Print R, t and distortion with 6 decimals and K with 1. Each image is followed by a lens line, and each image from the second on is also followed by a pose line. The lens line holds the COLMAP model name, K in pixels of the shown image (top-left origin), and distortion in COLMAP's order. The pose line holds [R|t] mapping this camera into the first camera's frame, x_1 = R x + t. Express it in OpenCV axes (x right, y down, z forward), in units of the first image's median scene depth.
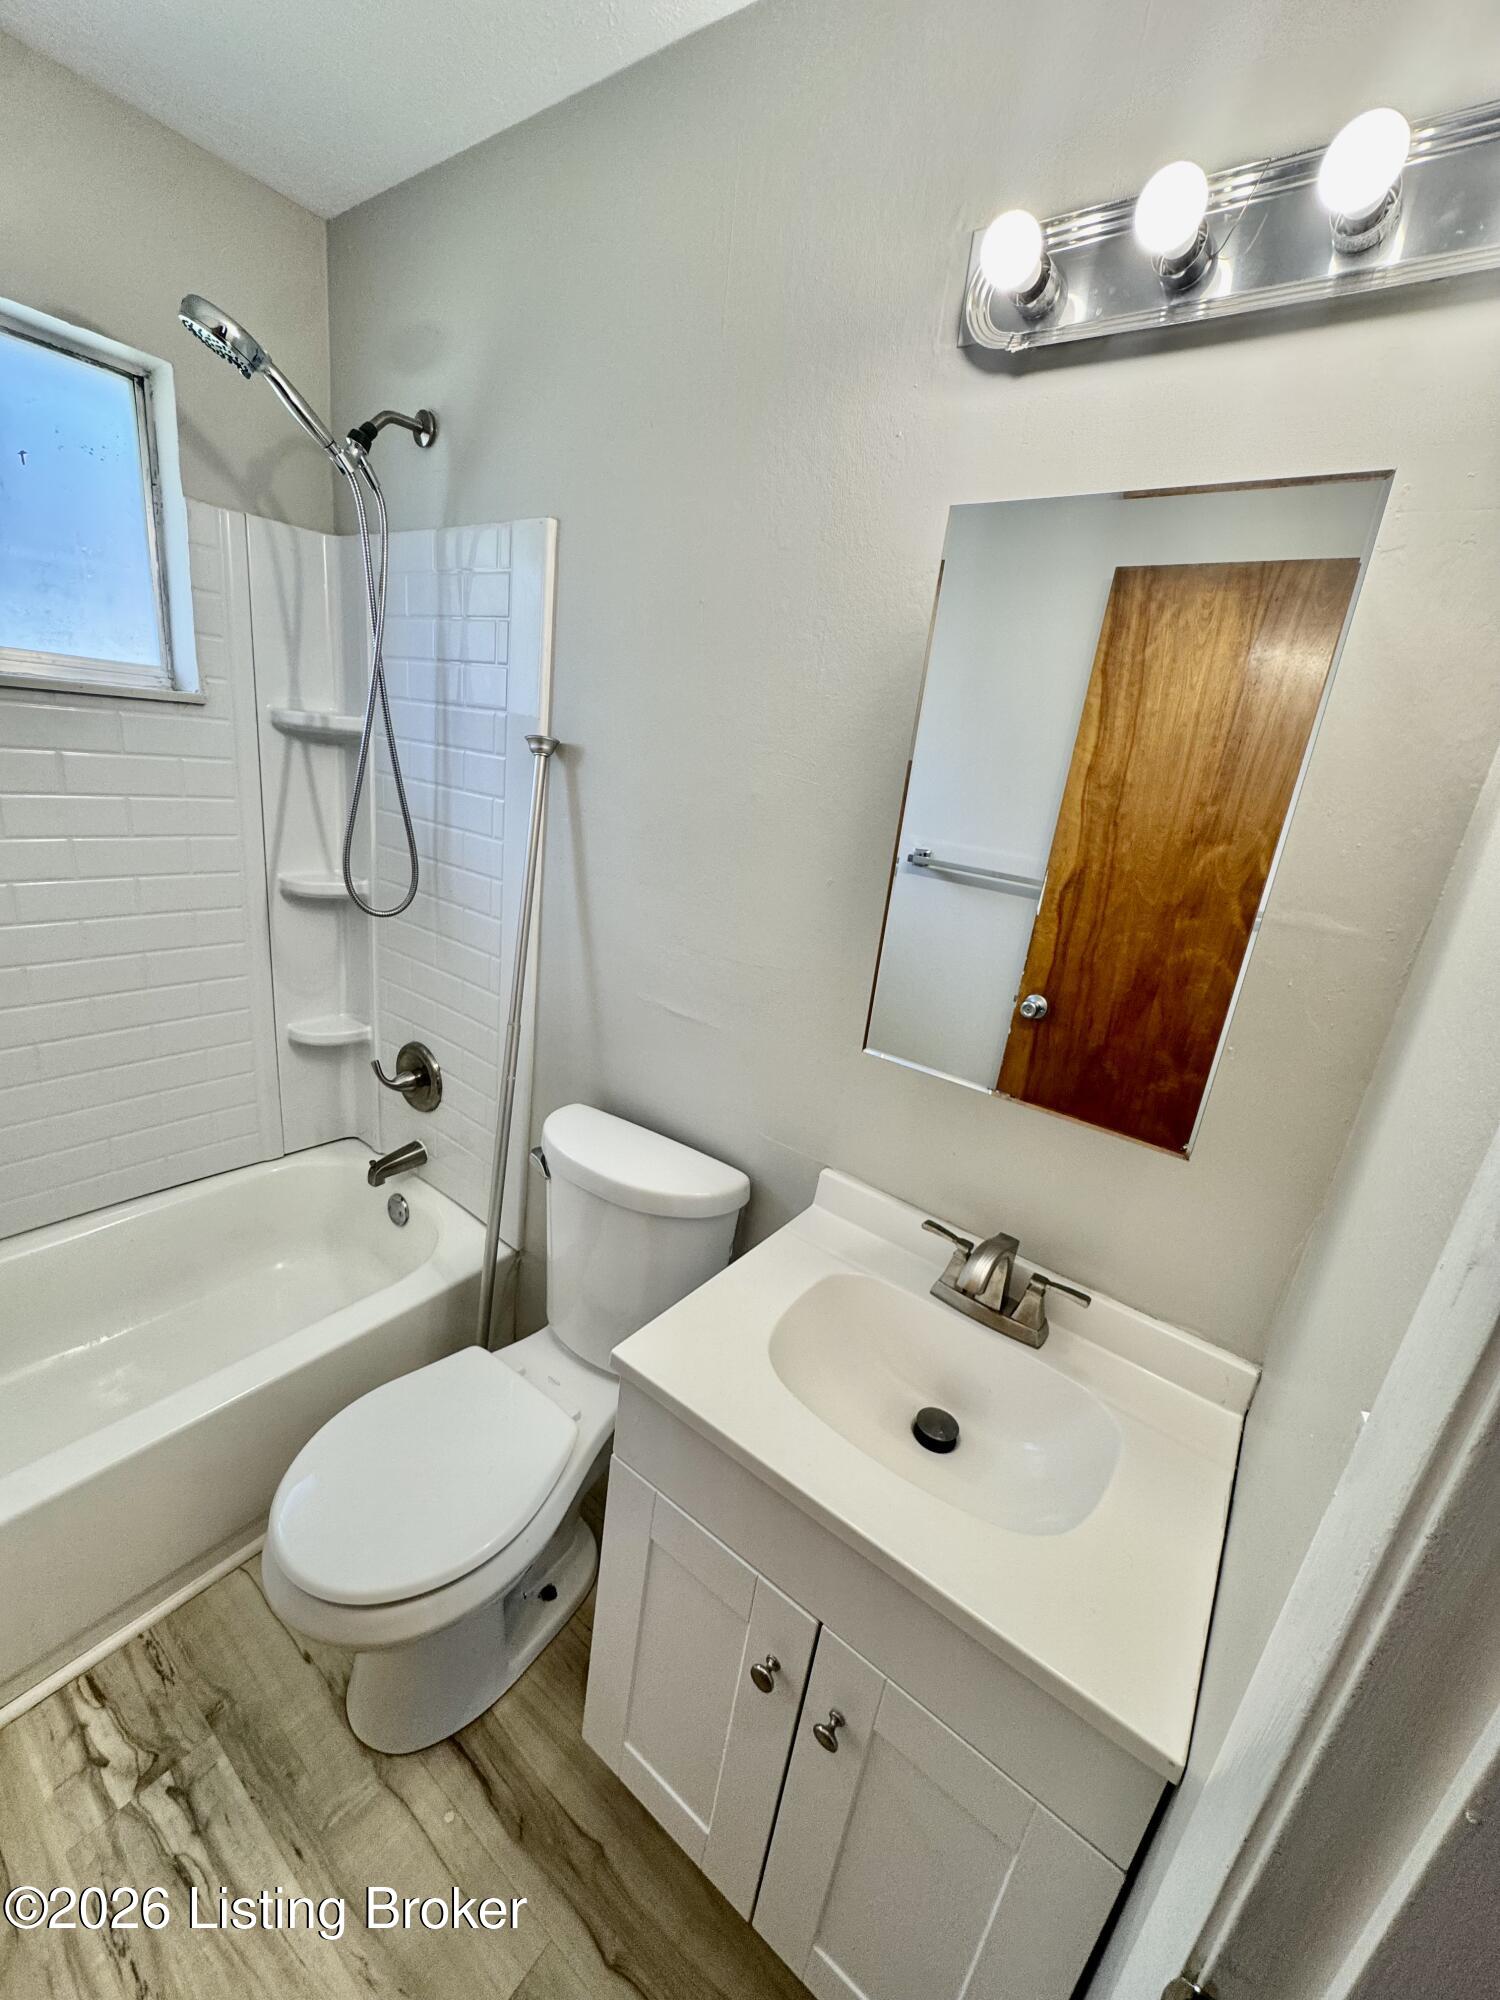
lens RADIAL K [[799.7, 0, 745.9], [0, 799.7, 995.7], [0, 0, 1]] dist [-0.006040, 0.001158]
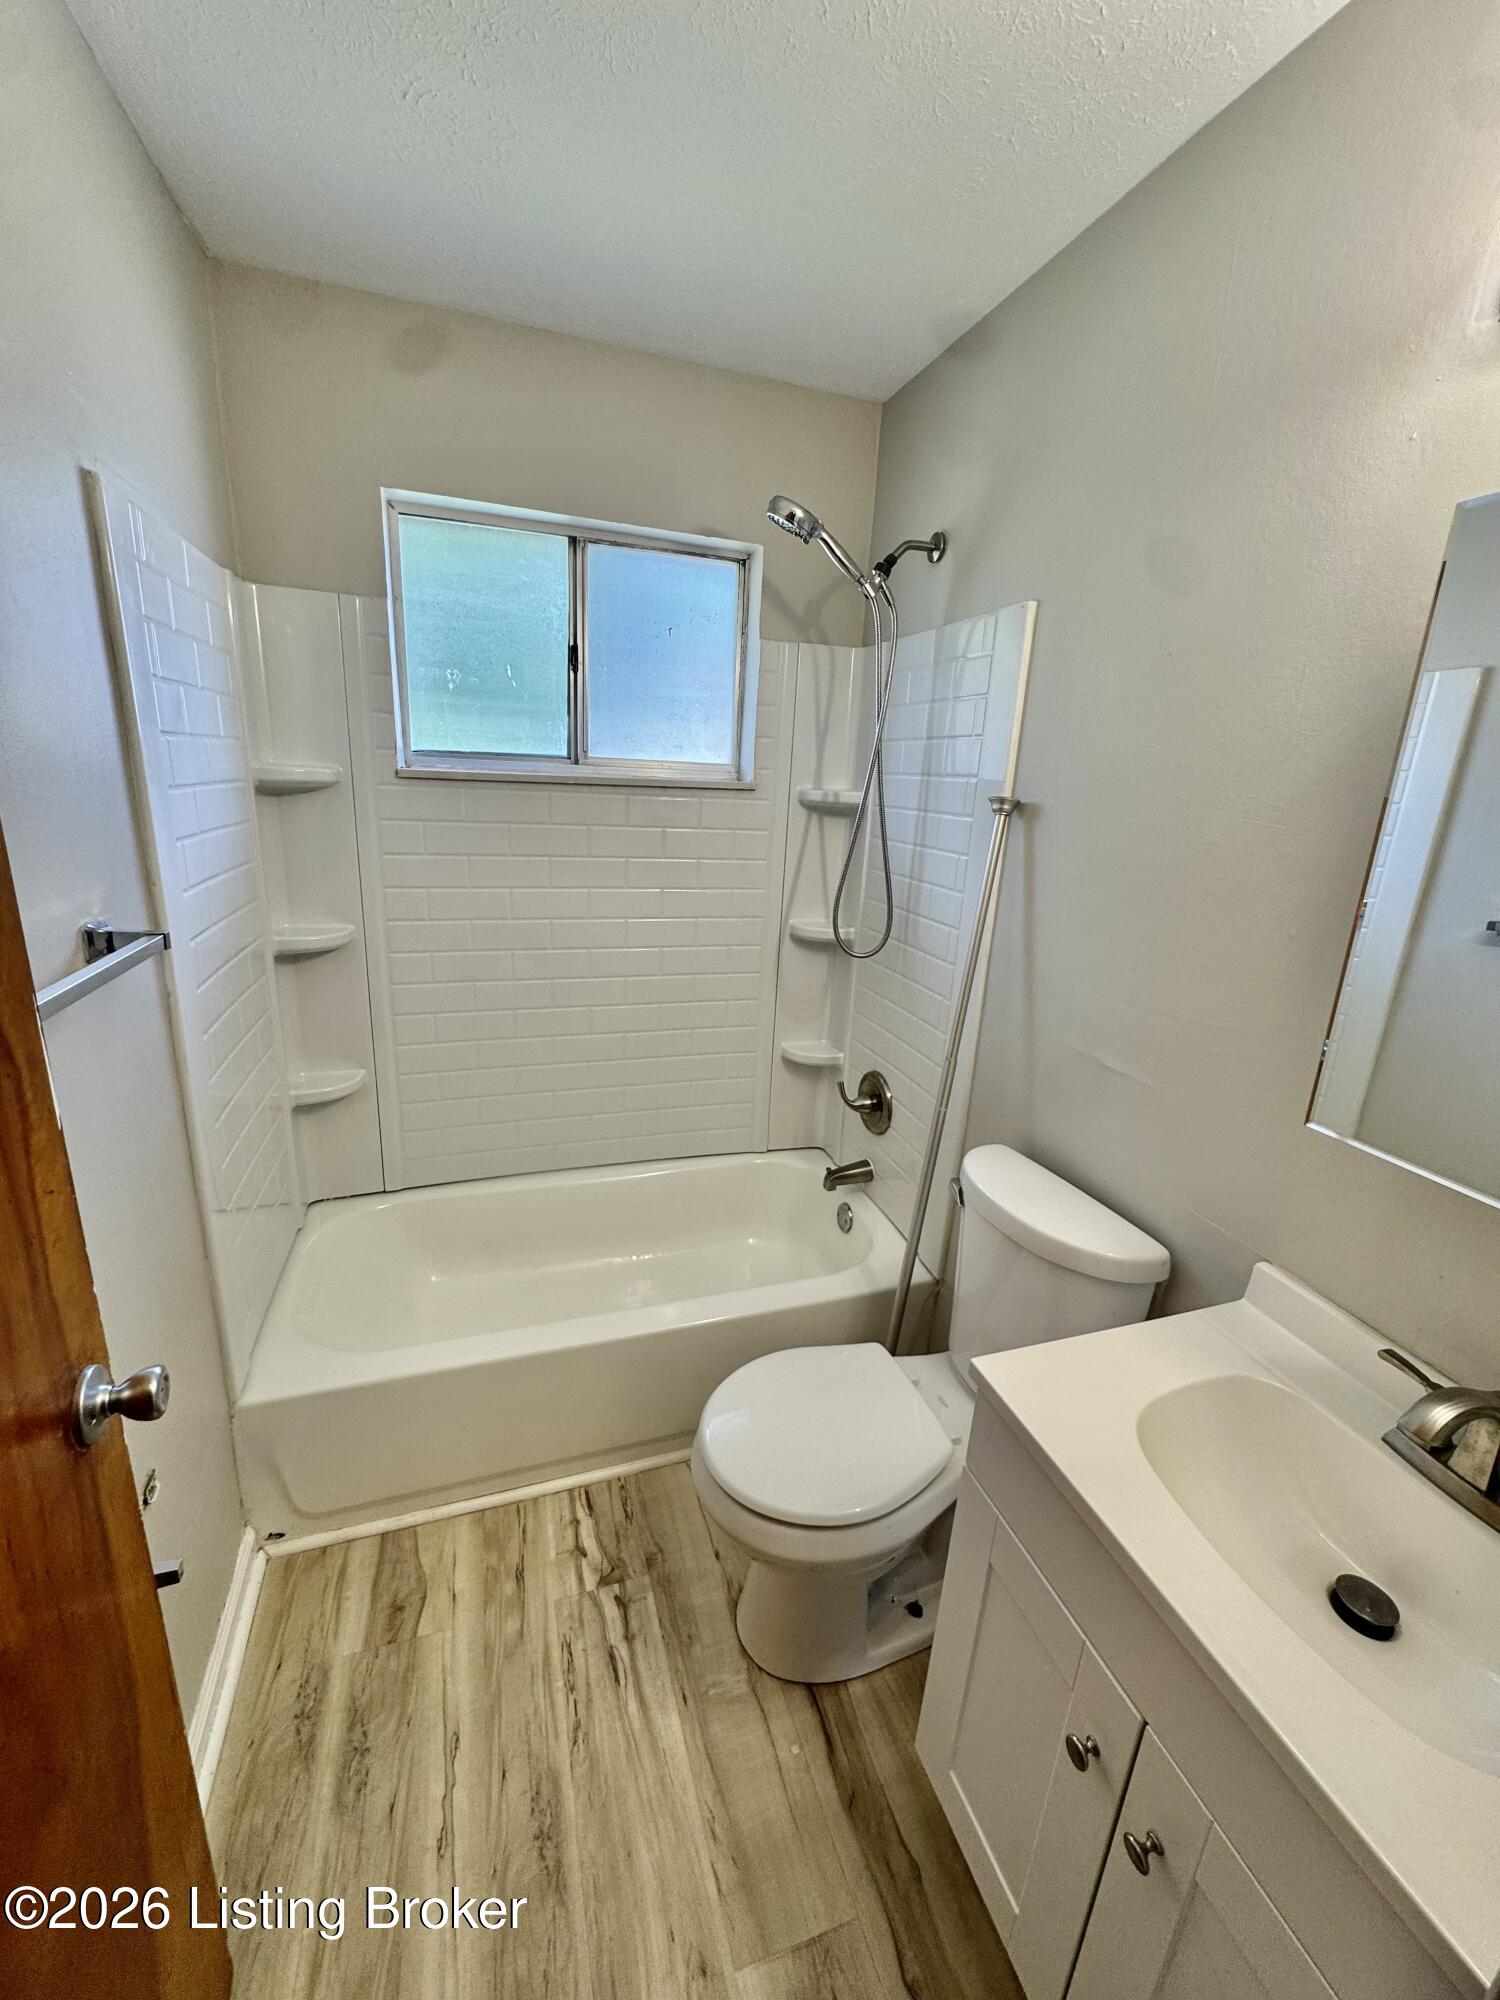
lens RADIAL K [[799.7, 0, 751.5], [0, 799.7, 997.7], [0, 0, 1]] dist [-0.006040, 0.001158]
pose [[0.819914, 0.080788, -0.566758, 0.104558], [-0.127287, 0.990938, -0.042890, 0.036393], [0.558157, 0.107307, 0.822767, -0.056244]]
